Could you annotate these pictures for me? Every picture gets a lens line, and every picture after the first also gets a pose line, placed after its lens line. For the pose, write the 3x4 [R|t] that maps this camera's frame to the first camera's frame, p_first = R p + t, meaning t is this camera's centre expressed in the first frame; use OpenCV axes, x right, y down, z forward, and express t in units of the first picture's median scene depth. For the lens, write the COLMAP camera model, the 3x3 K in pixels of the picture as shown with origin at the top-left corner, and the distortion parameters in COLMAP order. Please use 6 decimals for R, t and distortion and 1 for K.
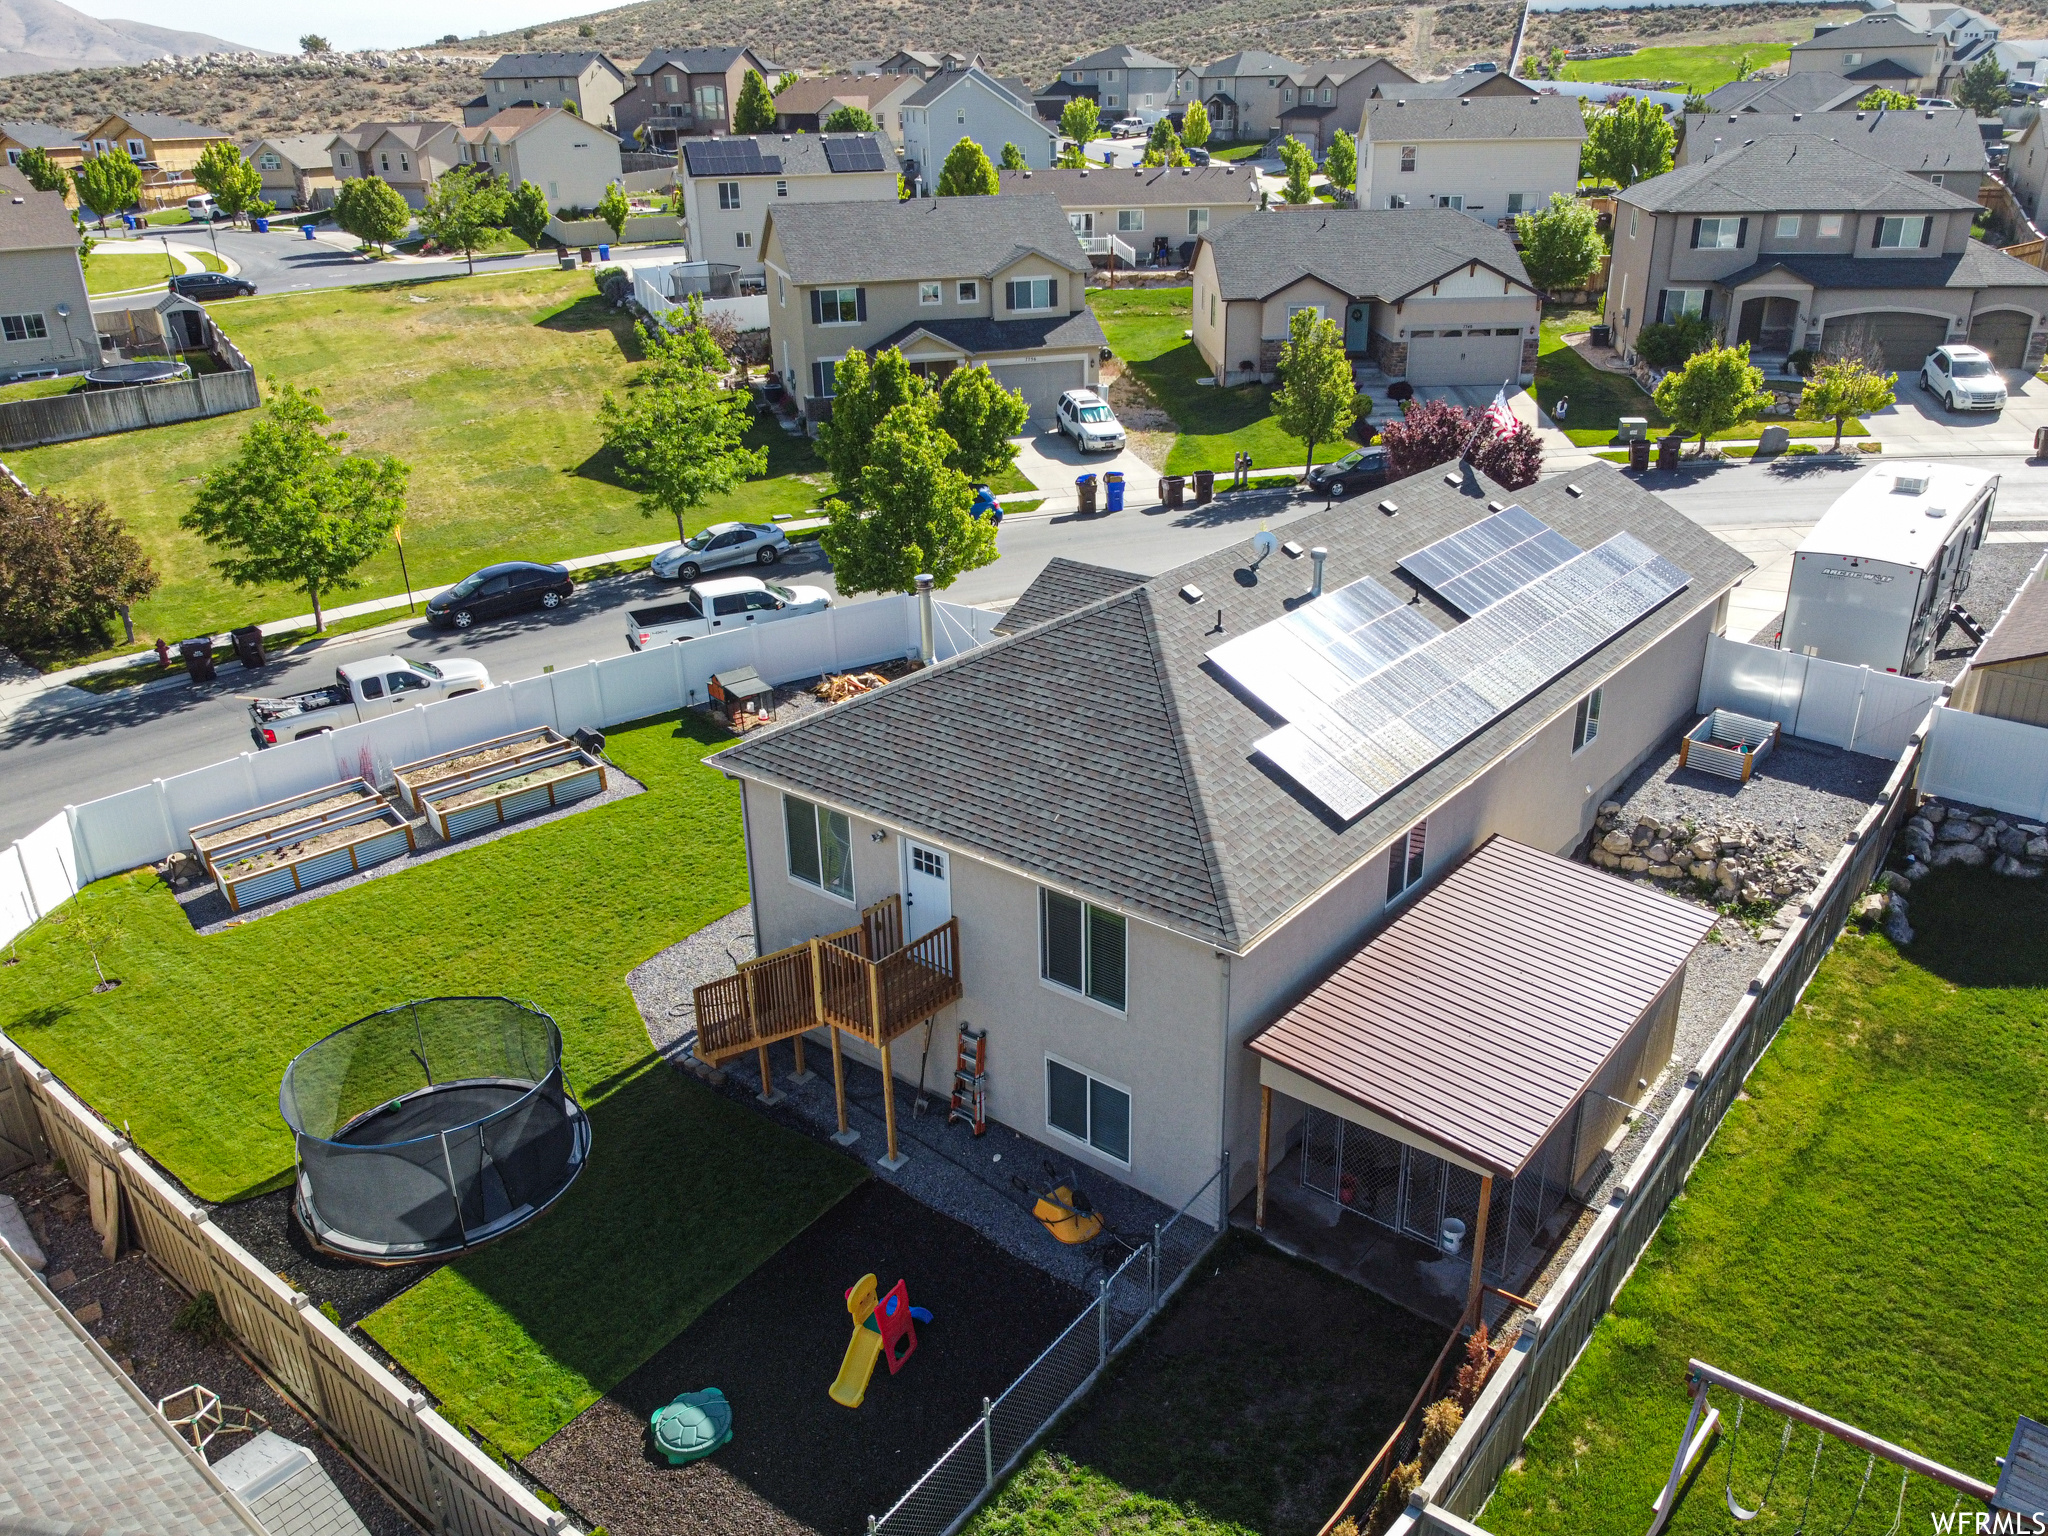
lens RADIAL K [[1543.7, 0, 1036.8], [0, 1543.7, 779.0], [0, 0, 1]] dist [-0.000654, 0.000135]
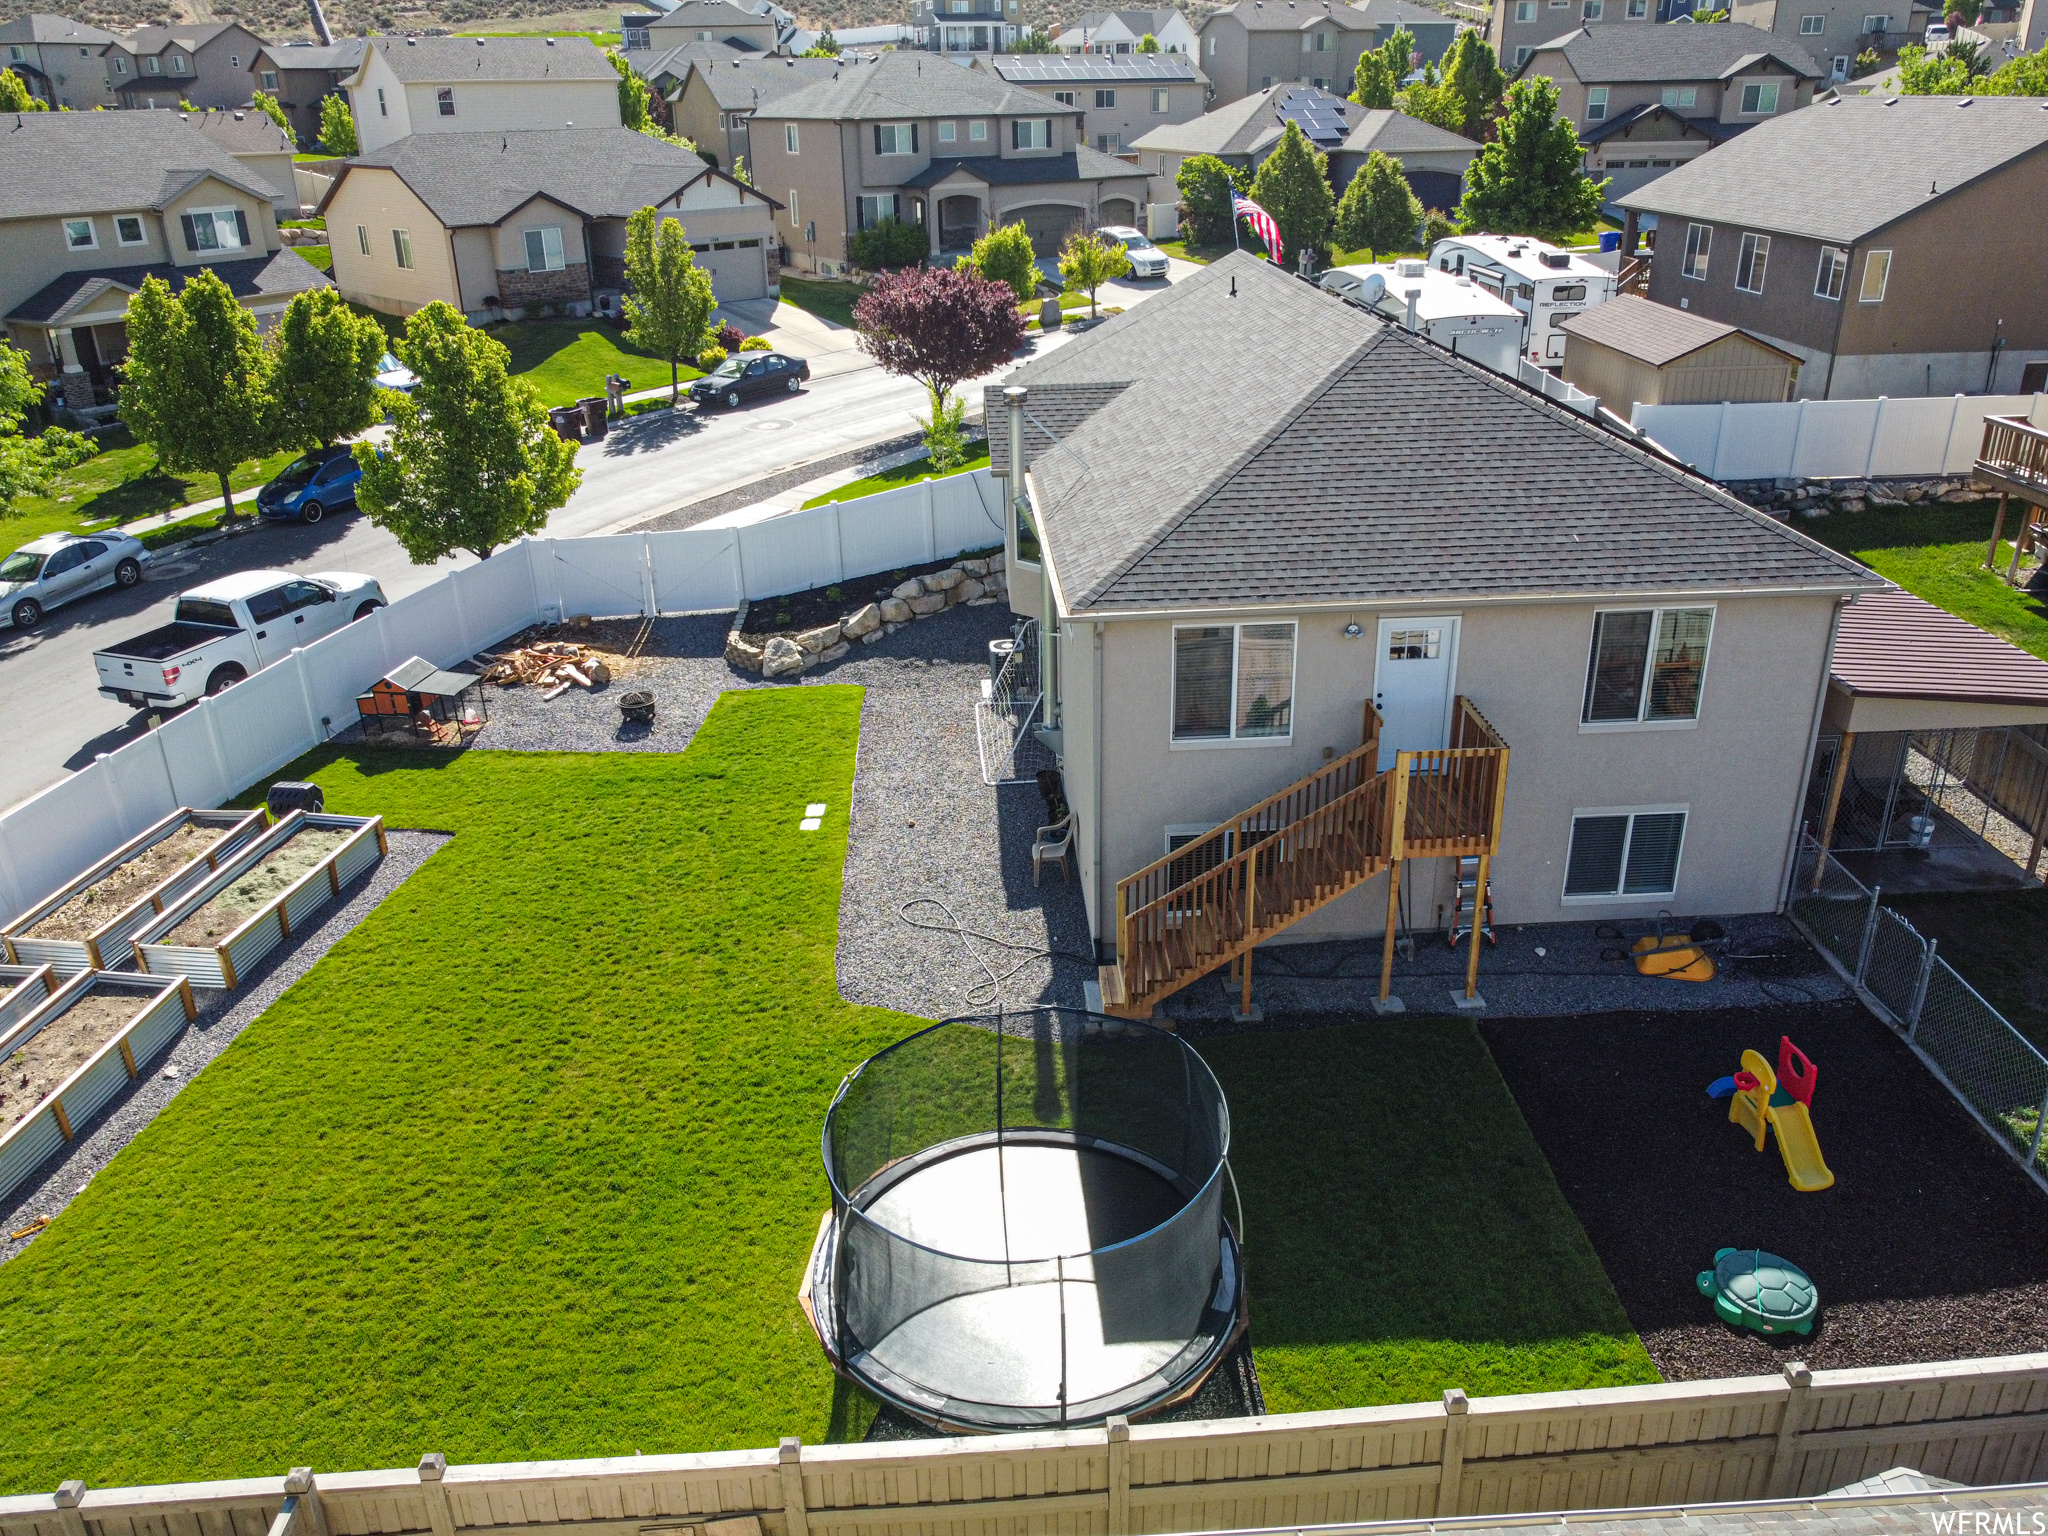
lens RADIAL K [[1543.7, 0, 1036.8], [0, 1543.7, 779.0], [0, 0, 1]] dist [-0.000654, 0.000135]
pose [[0.733280, -0.271701, 0.623280, -0.270955], [0.278396, 0.956302, 0.089343, -0.002846], [-0.620319, 0.108005, 0.776878, 0.172100]]
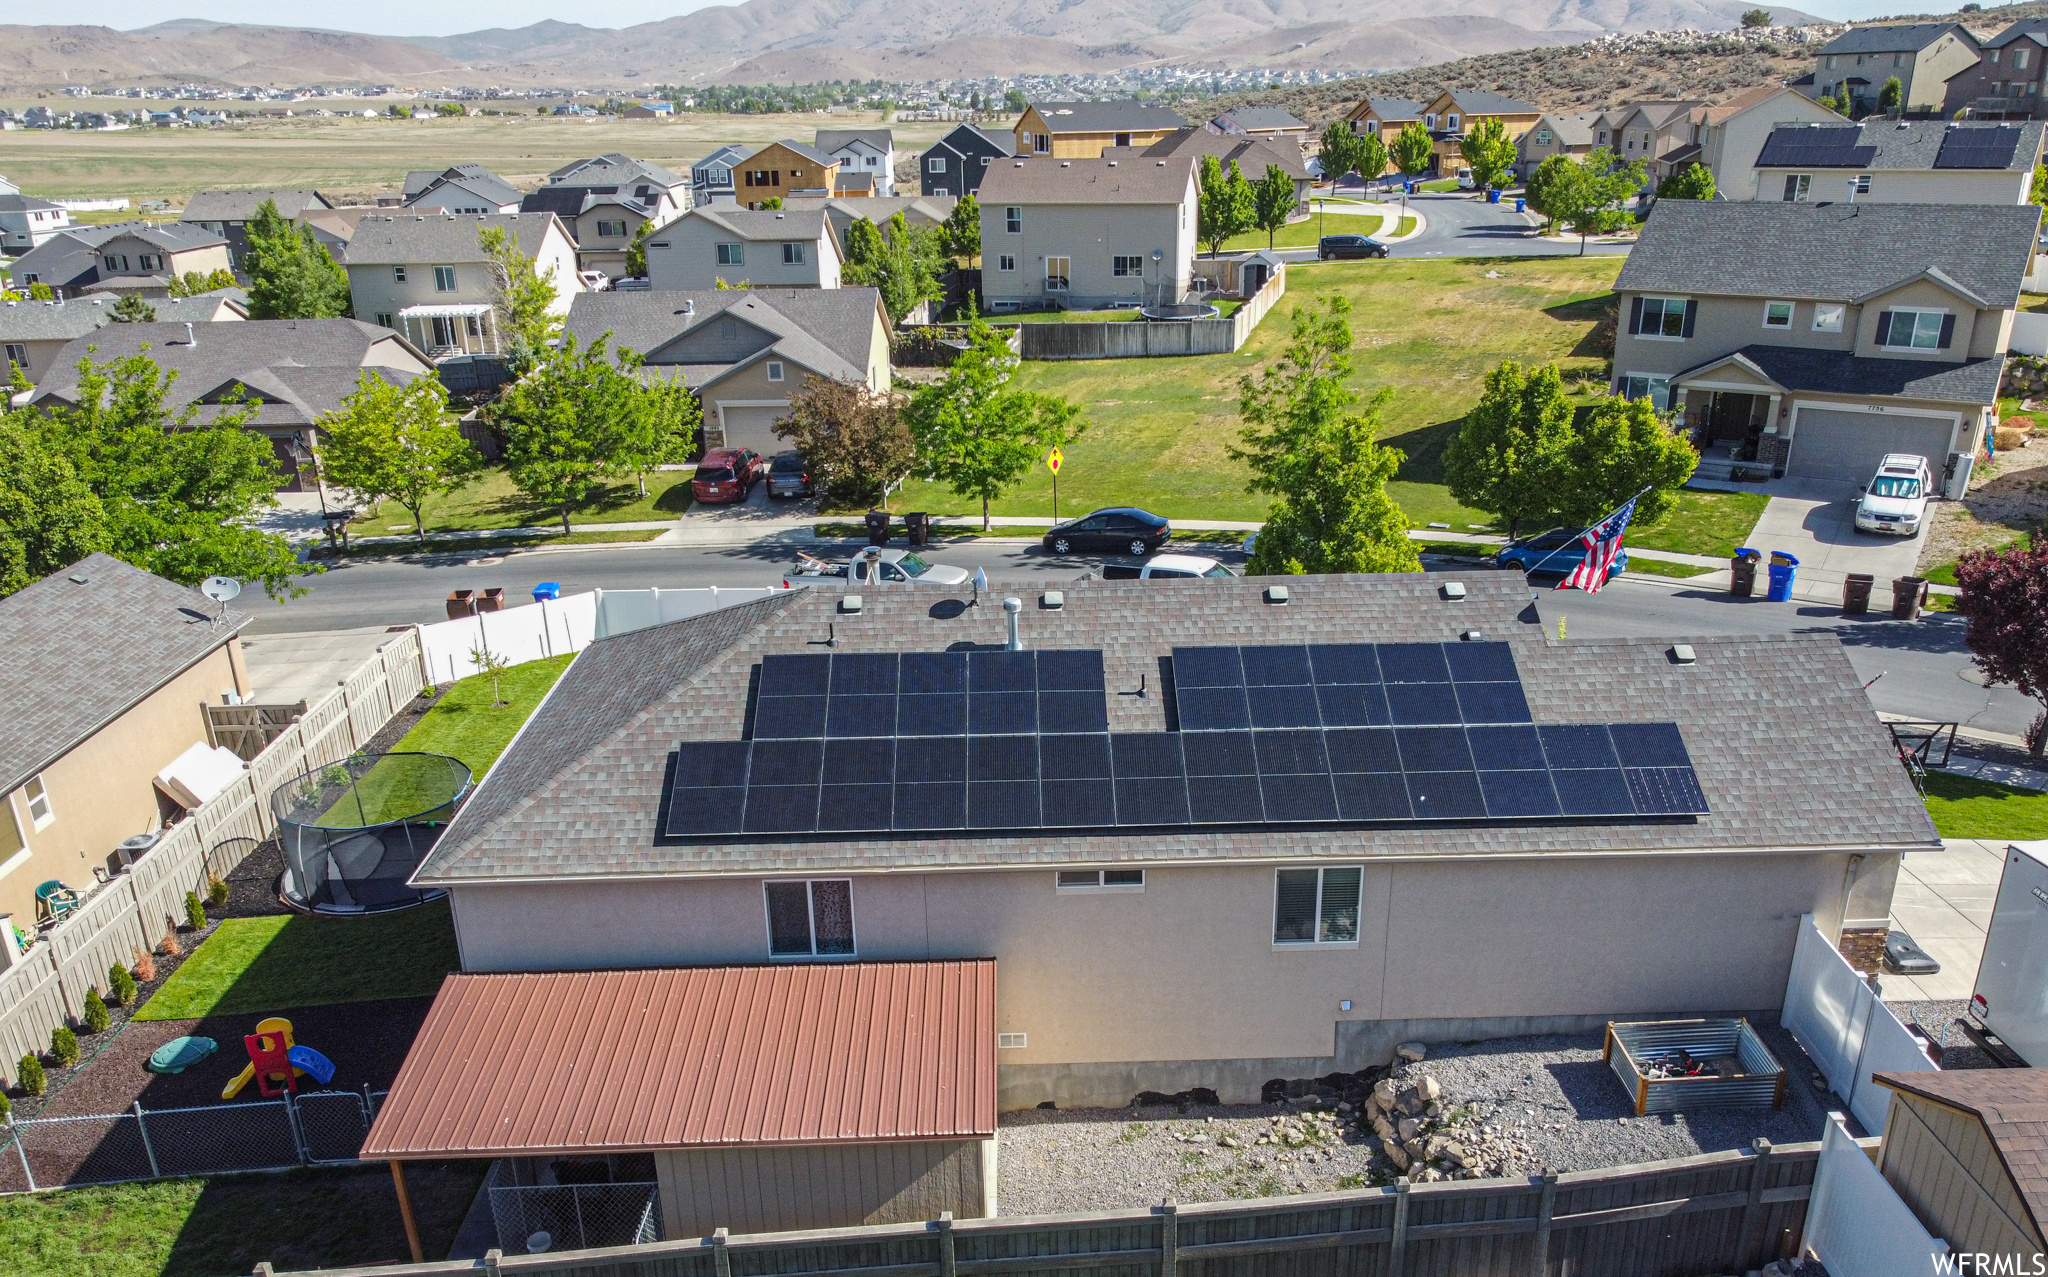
lens RADIAL K [[1563.9, 0, 1054.0], [0, 1563.9, 765.9], [0, 0, 1]] dist [0.000694, -0.000101]
pose [[0.644969, 0.307667, -0.699540, 0.356670], [-0.306145, 0.942738, 0.132366, -0.075856], [0.700207, 0.128789, 0.702227, 0.158345]]
